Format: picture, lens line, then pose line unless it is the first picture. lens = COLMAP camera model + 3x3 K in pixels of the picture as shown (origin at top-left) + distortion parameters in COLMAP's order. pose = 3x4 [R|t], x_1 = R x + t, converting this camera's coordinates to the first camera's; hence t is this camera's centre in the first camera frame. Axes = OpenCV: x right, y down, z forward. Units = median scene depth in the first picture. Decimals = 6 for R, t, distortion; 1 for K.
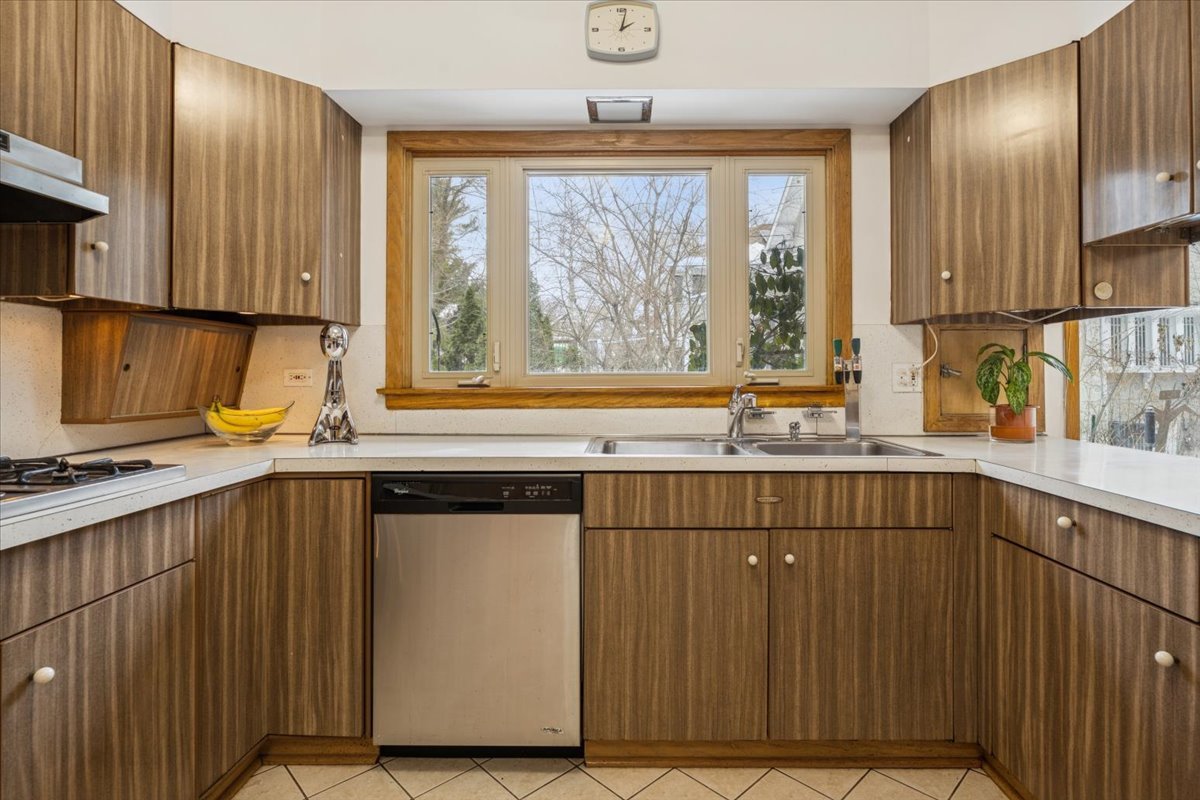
lens RADIAL K [[602.7, 0, 604.6], [0, 602.7, 370.2], [0, 0, 1]] dist [0.002405, -0.000183]
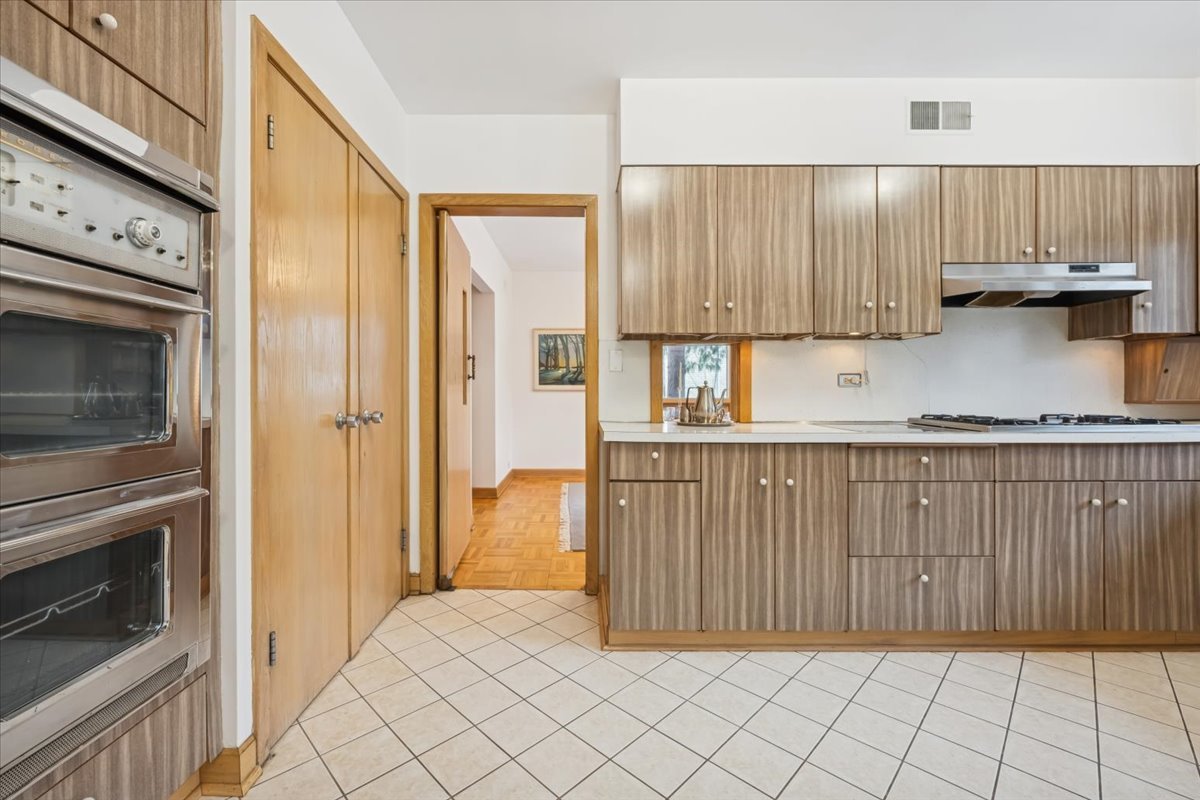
lens RADIAL K [[499.9, 0, 597.1], [0, 499.9, 389.9], [0, 0, 1]] dist [-0.004143, -0.000596]
pose [[0.037628, -0.000805, -0.999291, 0.644029], [0.013508, 0.999909, -0.000297, 0.033565], [0.999201, -0.013487, 0.037636, -0.770735]]
